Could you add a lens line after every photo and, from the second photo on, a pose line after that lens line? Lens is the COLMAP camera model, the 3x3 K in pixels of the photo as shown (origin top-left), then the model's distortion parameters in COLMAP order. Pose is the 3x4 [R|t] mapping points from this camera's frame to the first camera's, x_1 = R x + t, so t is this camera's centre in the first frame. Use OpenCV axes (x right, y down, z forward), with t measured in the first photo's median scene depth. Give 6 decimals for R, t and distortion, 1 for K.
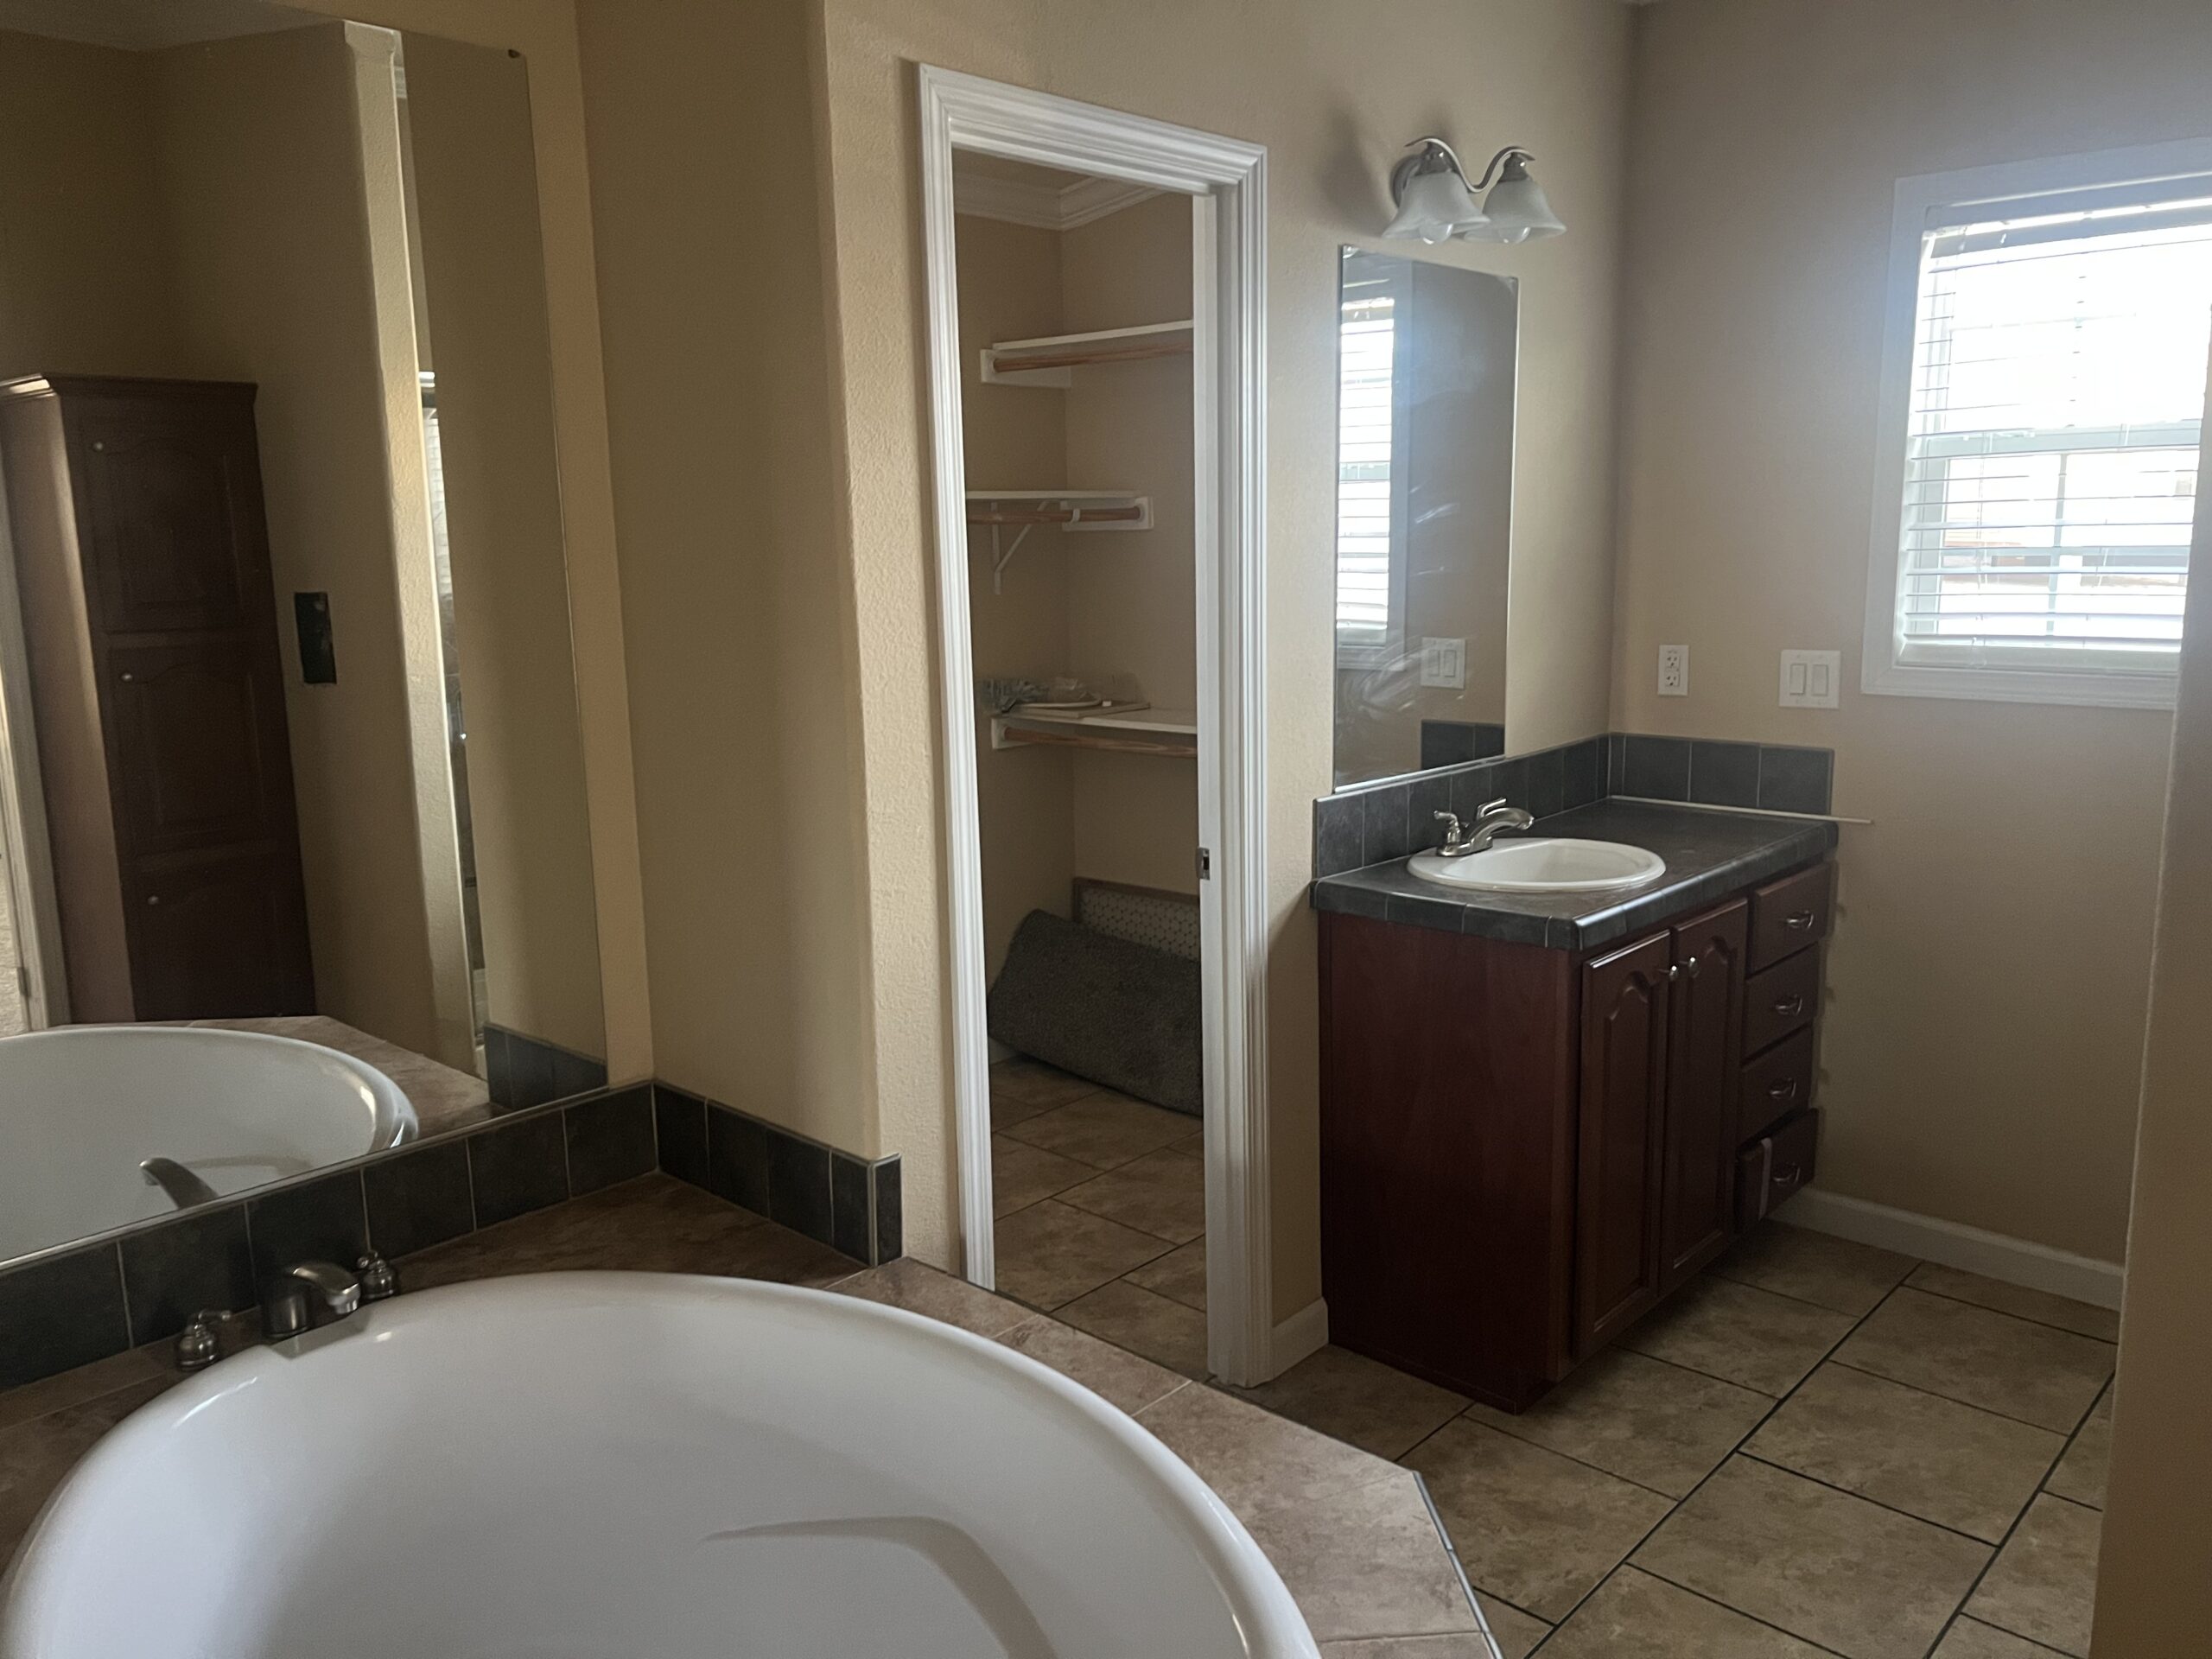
lens RADIAL K [[1640.8, 0, 1074.1], [0, 1640.8, 831.0], [0, 0, 1]] dist [0.076604, -0.140880]
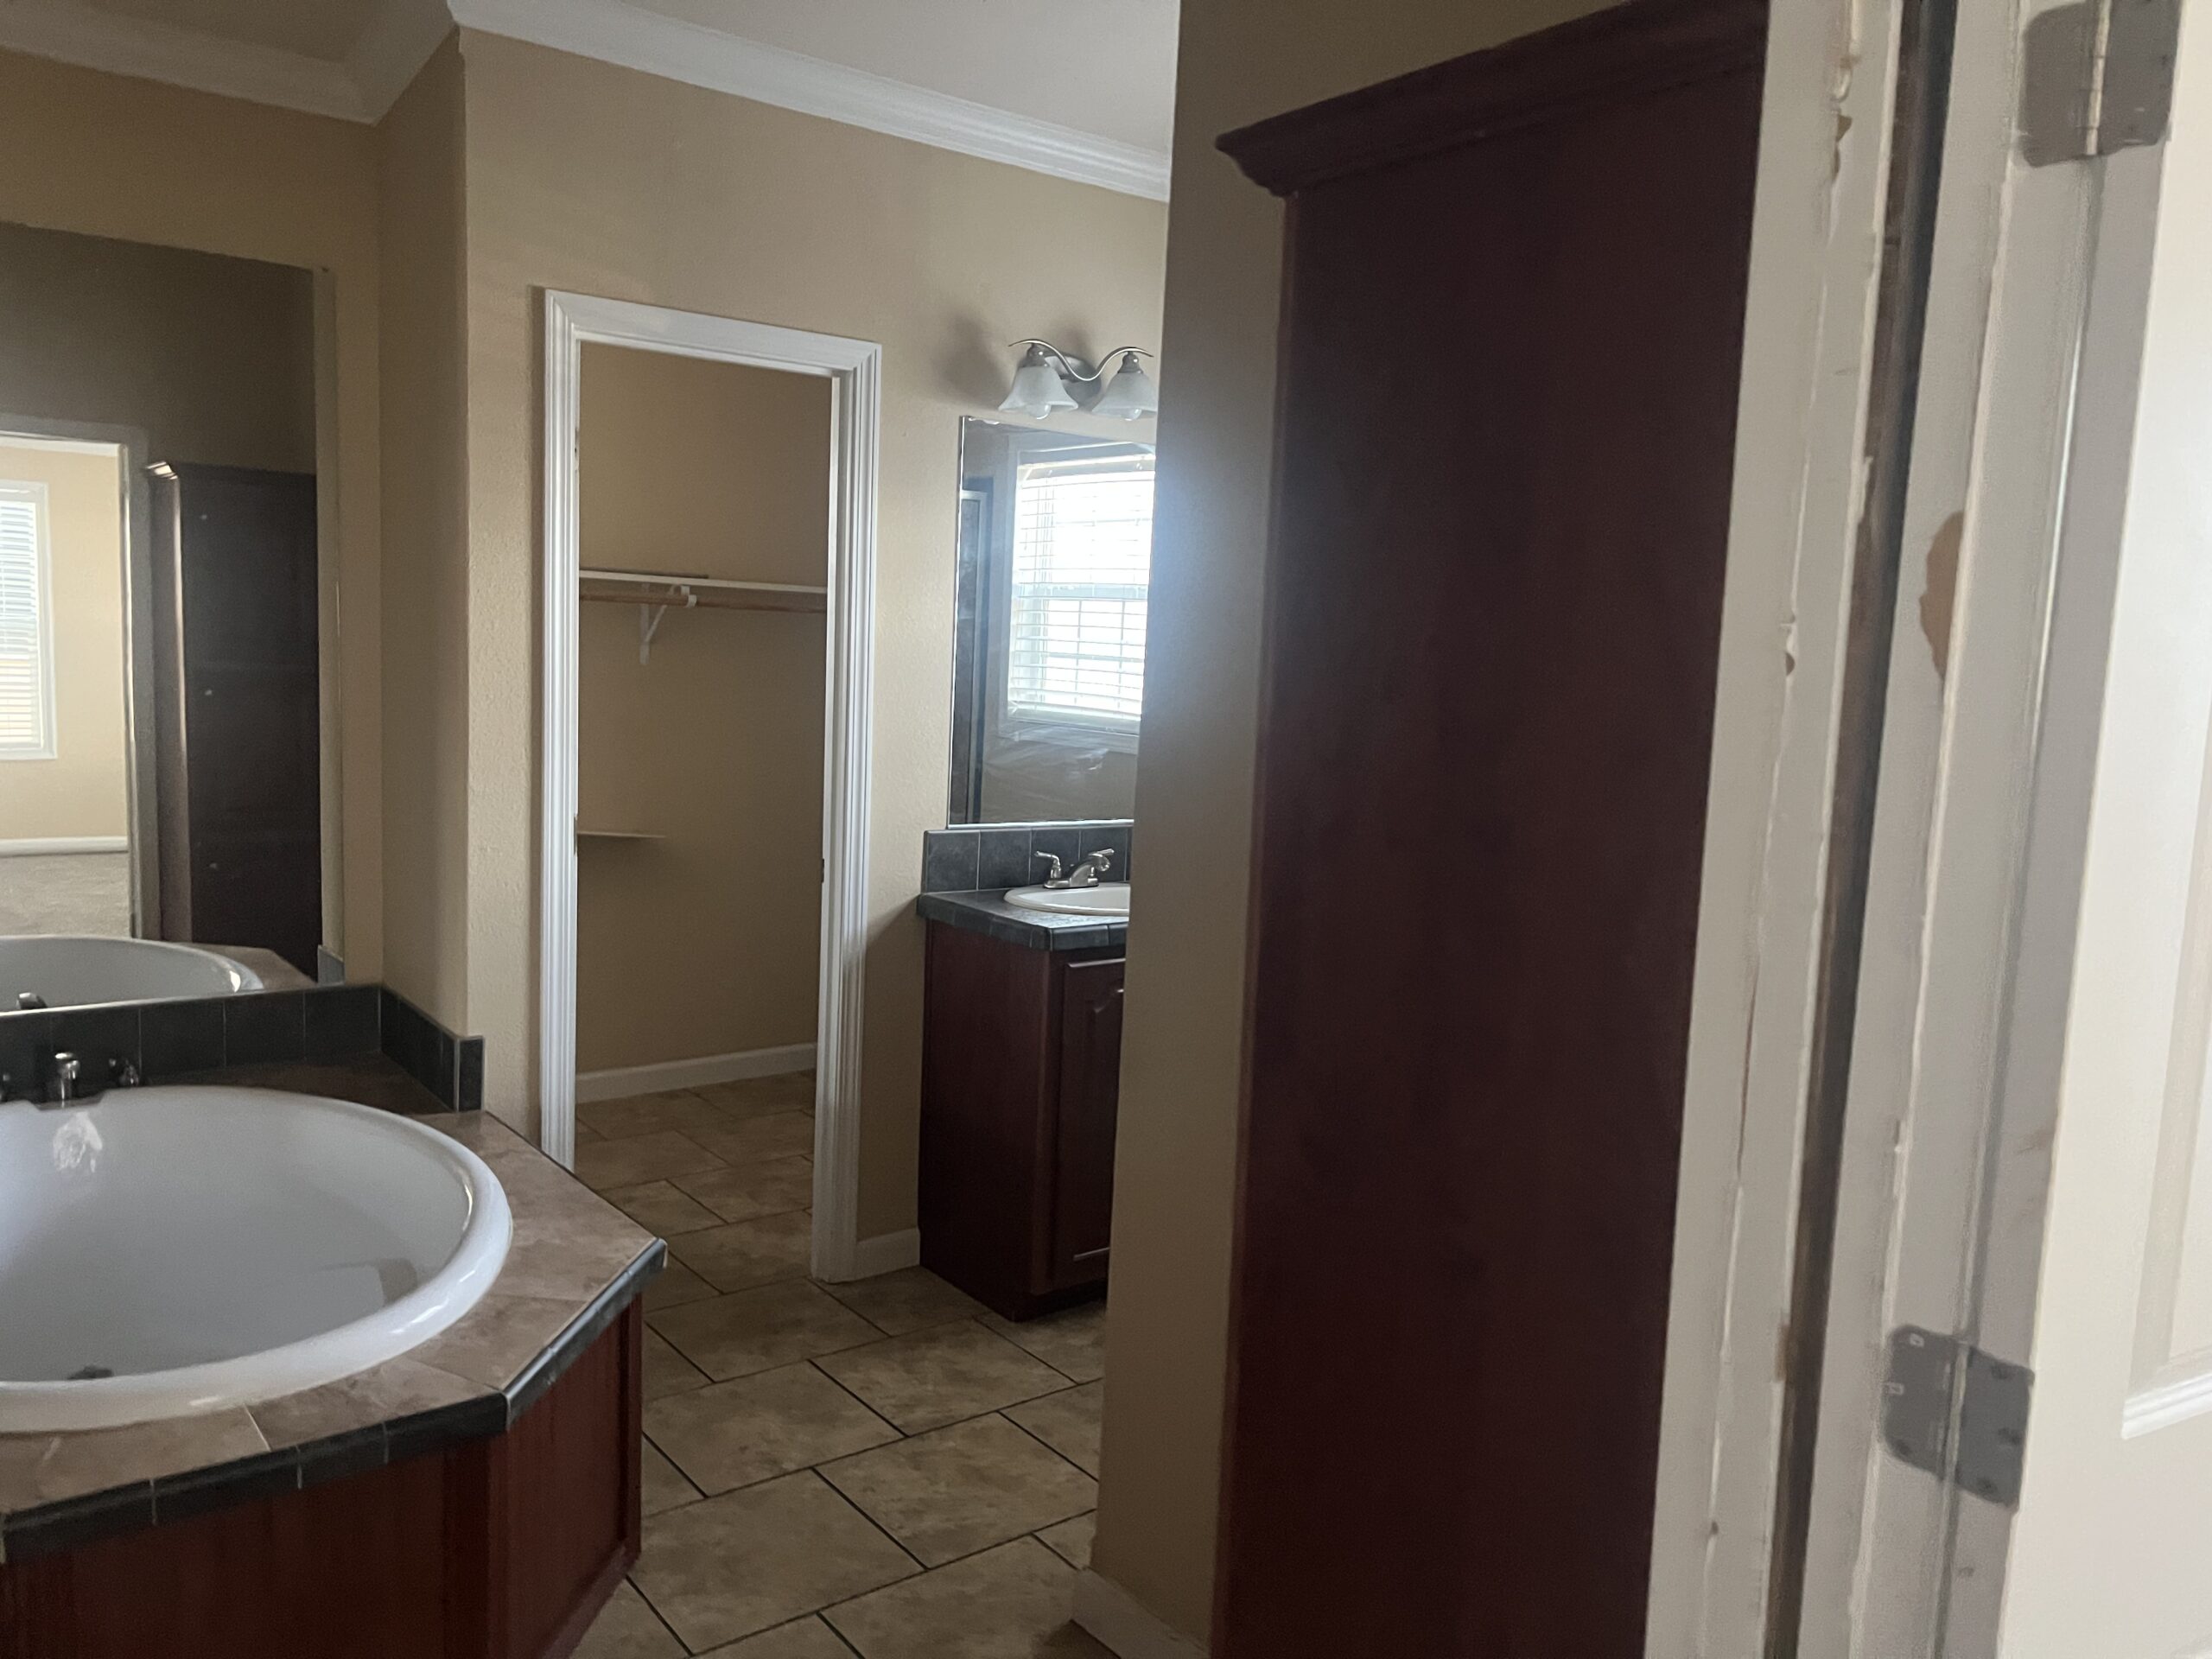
lens RADIAL K [[1642.6, 0, 1101.4], [0, 1642.6, 839.6], [0, 0, 1]] dist [0.060880, -0.073839]
pose [[0.984140, 0.080137, -0.158263, 0.488580], [-0.090370, 0.994186, -0.058545, 0.050756], [0.152651, 0.071919, 0.985660, -0.257845]]
